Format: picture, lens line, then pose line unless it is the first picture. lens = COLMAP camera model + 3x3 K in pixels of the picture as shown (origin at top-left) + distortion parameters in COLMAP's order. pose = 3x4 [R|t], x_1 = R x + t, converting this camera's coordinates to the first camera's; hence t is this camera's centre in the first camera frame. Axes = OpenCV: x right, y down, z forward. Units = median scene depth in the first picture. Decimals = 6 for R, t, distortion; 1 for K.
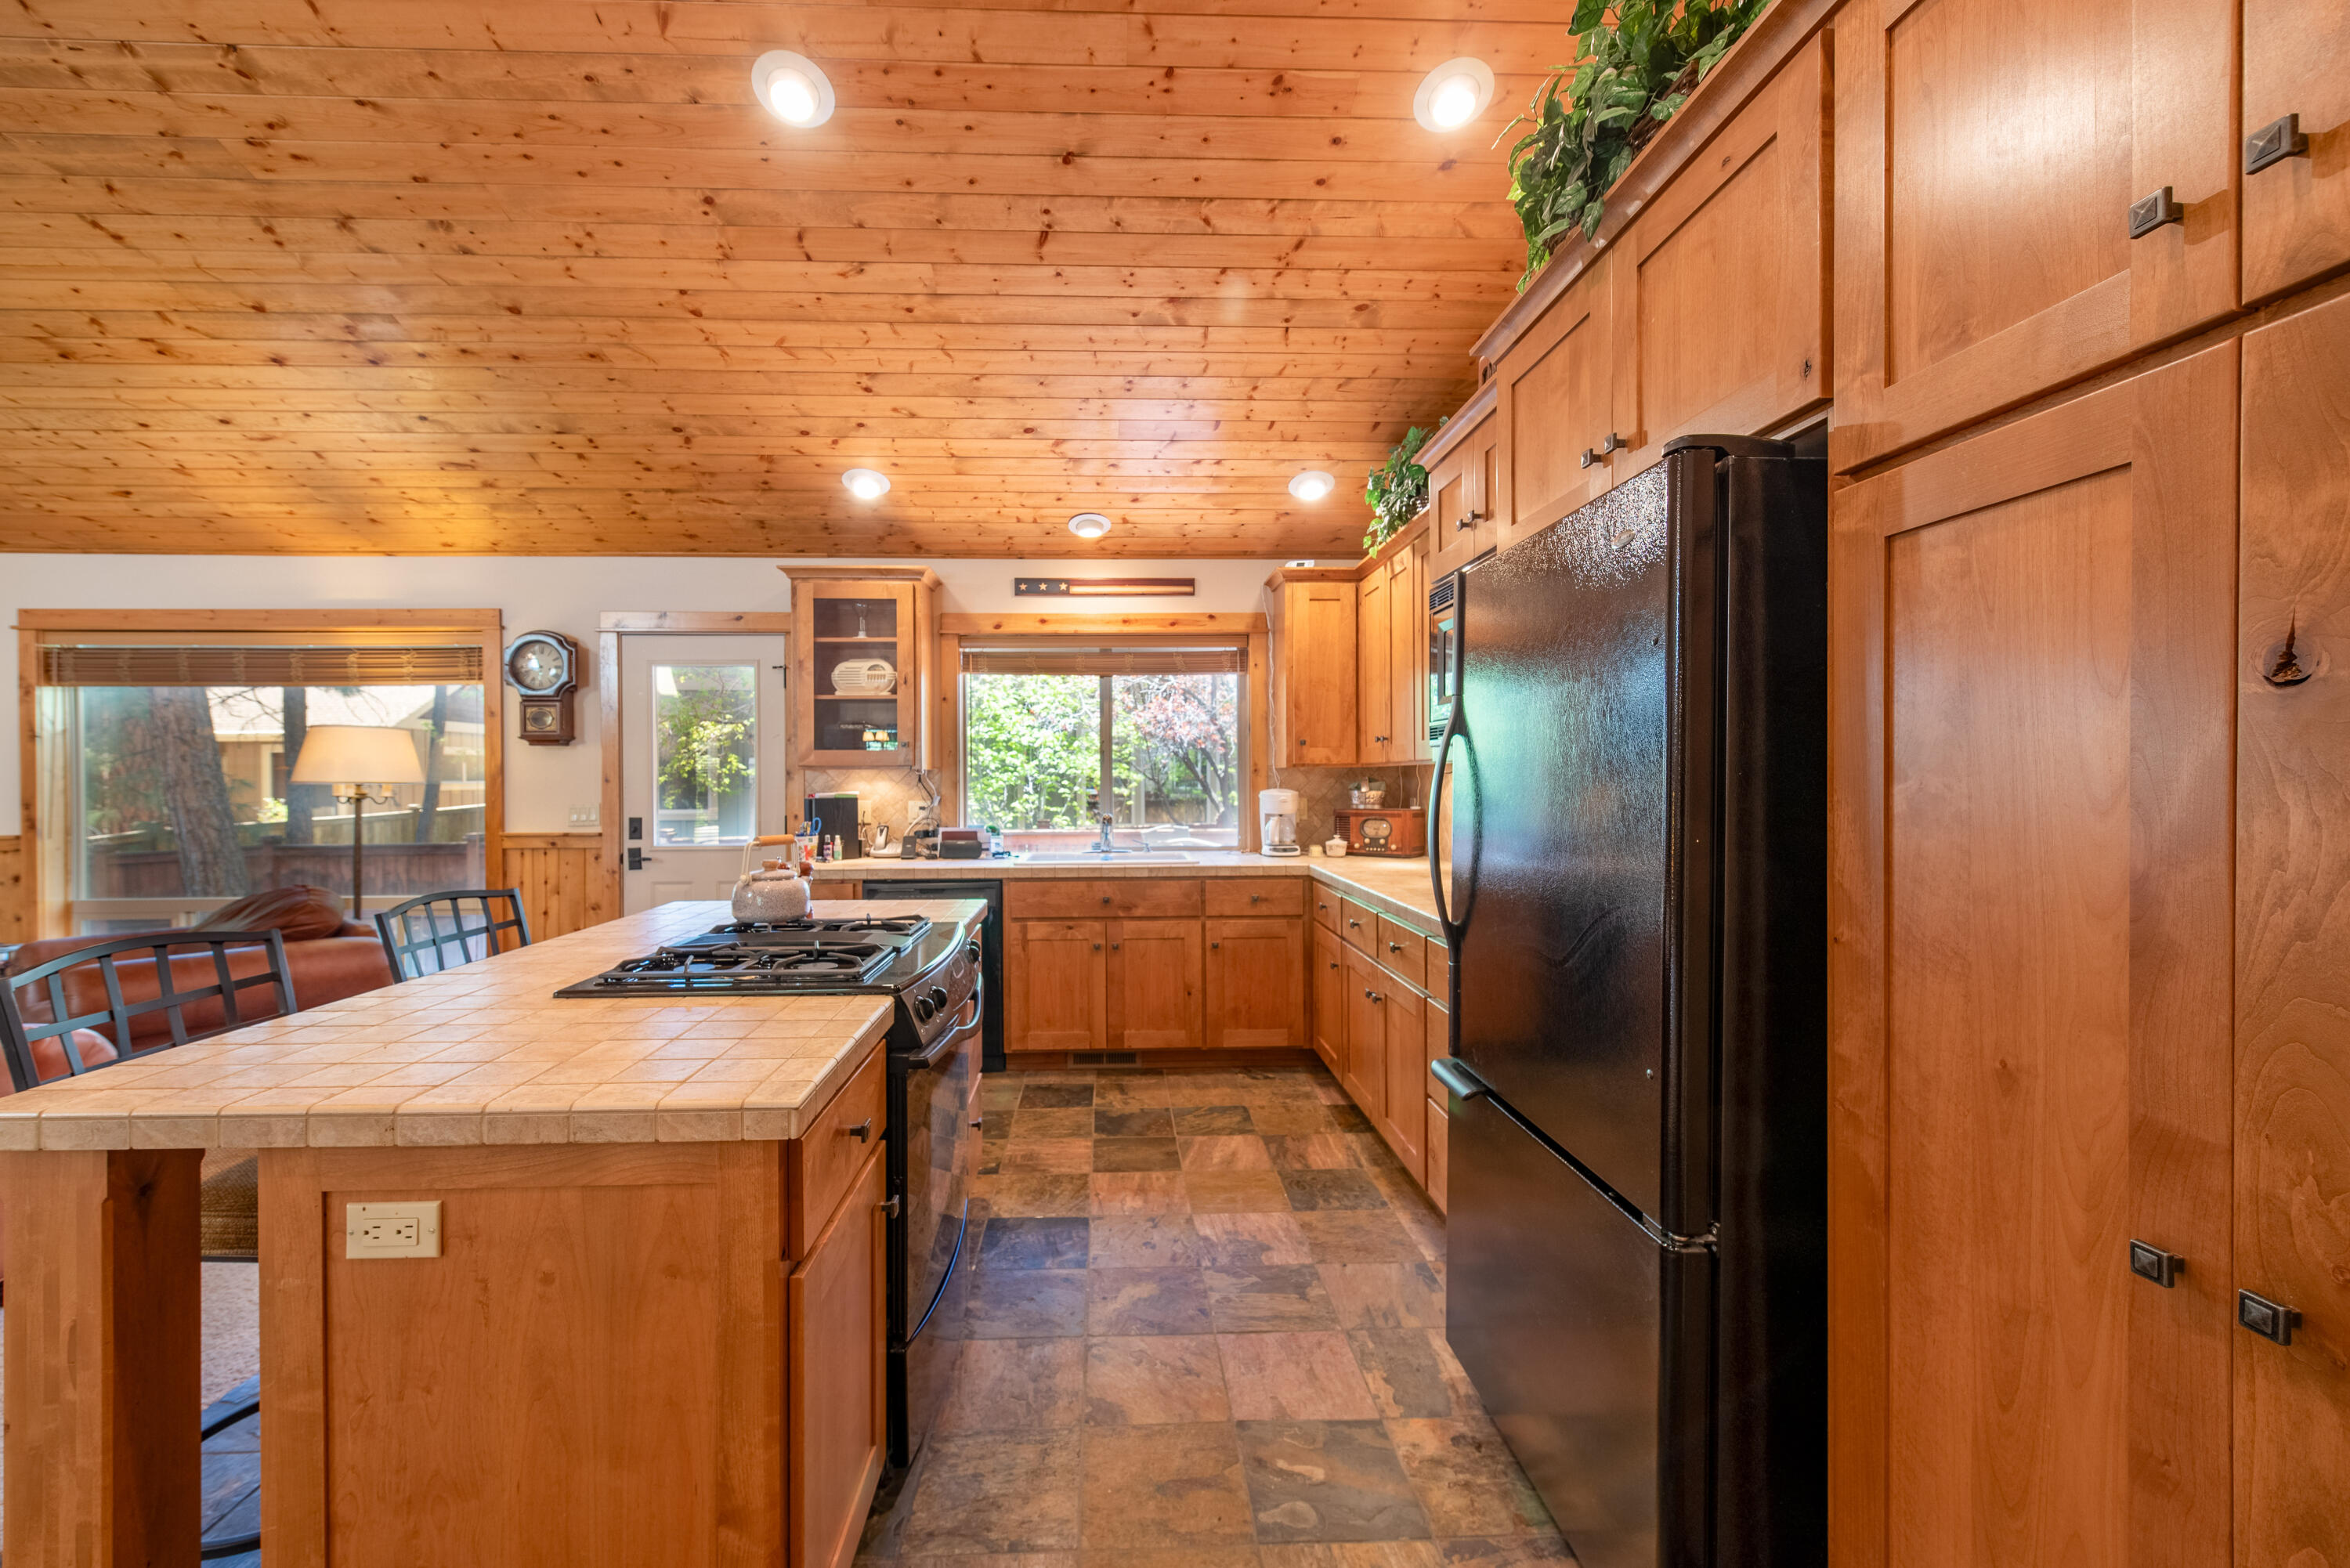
lens RADIAL K [[935.9, 0, 1156.9], [0, 935.9, 786.0], [0, 0, 1]] dist [-0.000923, -0.000640]
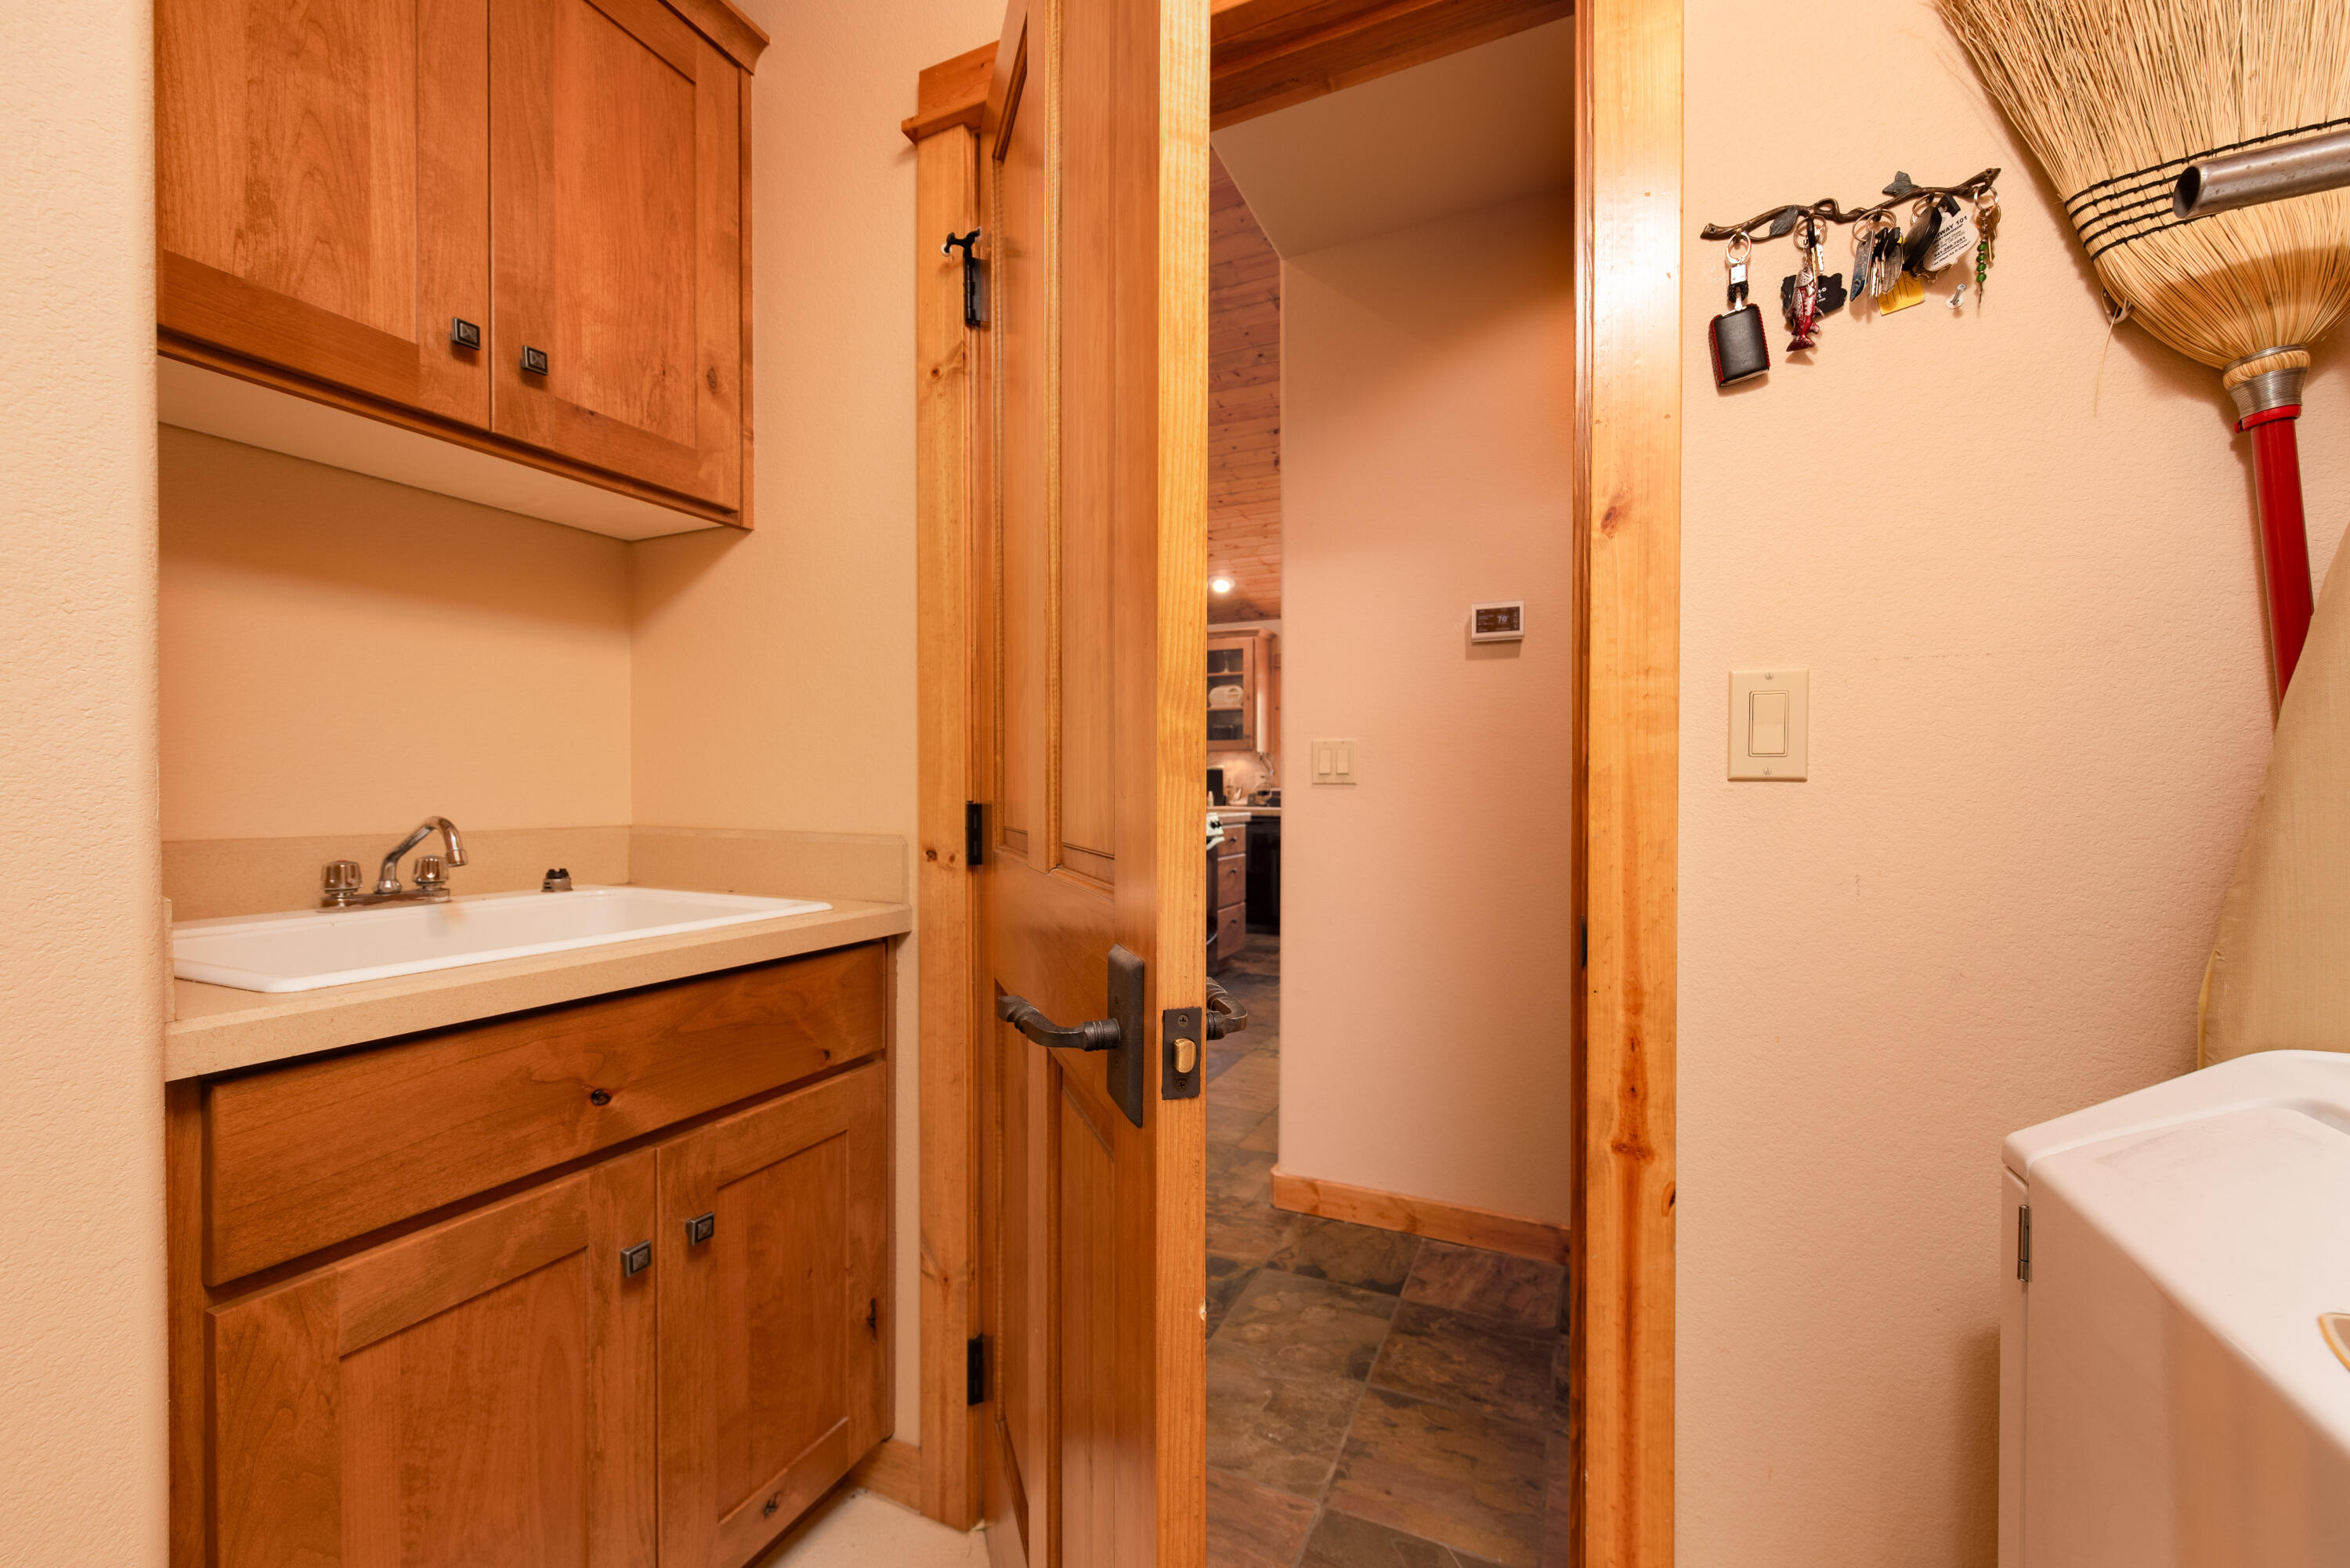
lens RADIAL K [[935.9, 0, 1178.4], [0, 935.9, 791.2], [0, 0, 1]] dist [-0.000923, -0.000640]
pose [[0.881427, 0.003148, -0.472310, 0.392503], [-0.007542, 0.999944, -0.007409, 0.063881], [0.472260, 0.010093, 0.881401, -0.495451]]
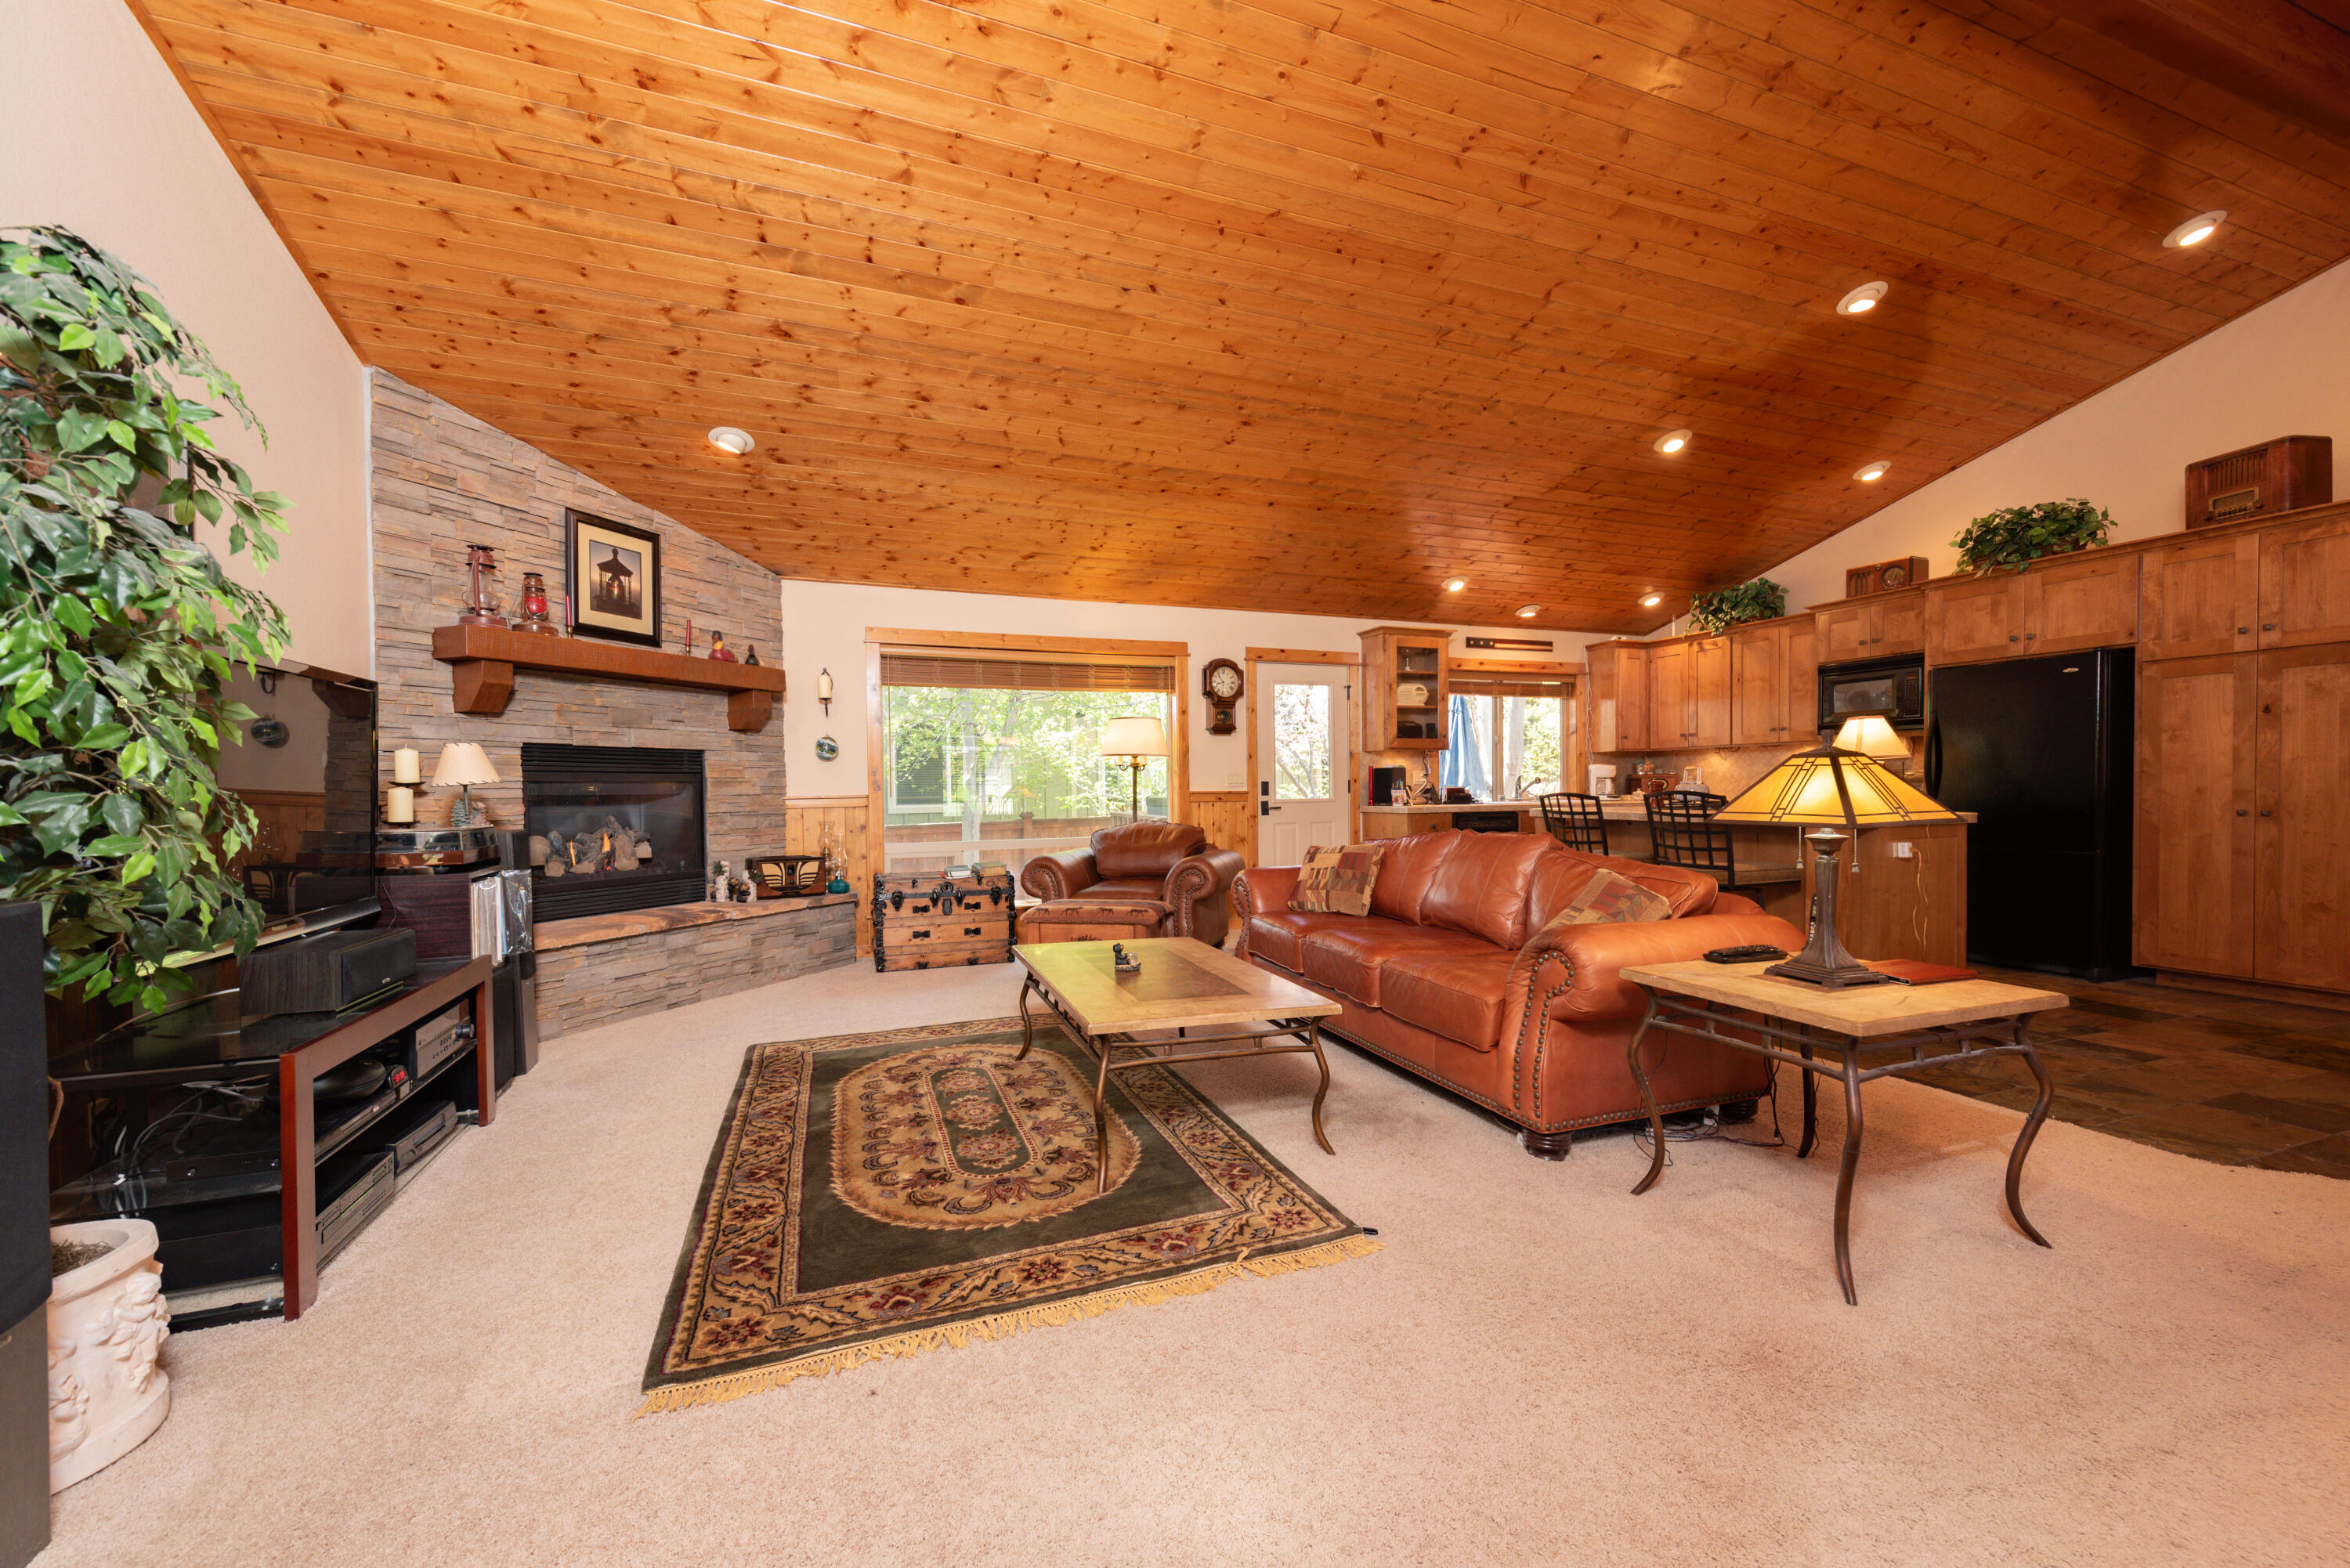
lens RADIAL K [[935.9, 0, 1153.3], [0, 935.9, 799.8], [0, 0, 1]] dist [-0.000923, -0.000640]
pose [[0.947458, -0.008917, 0.319755, -1.265572], [0.008999, 0.999959, 0.001221, 0.062867], [-0.319753, 0.001721, 0.947499, -0.413047]]
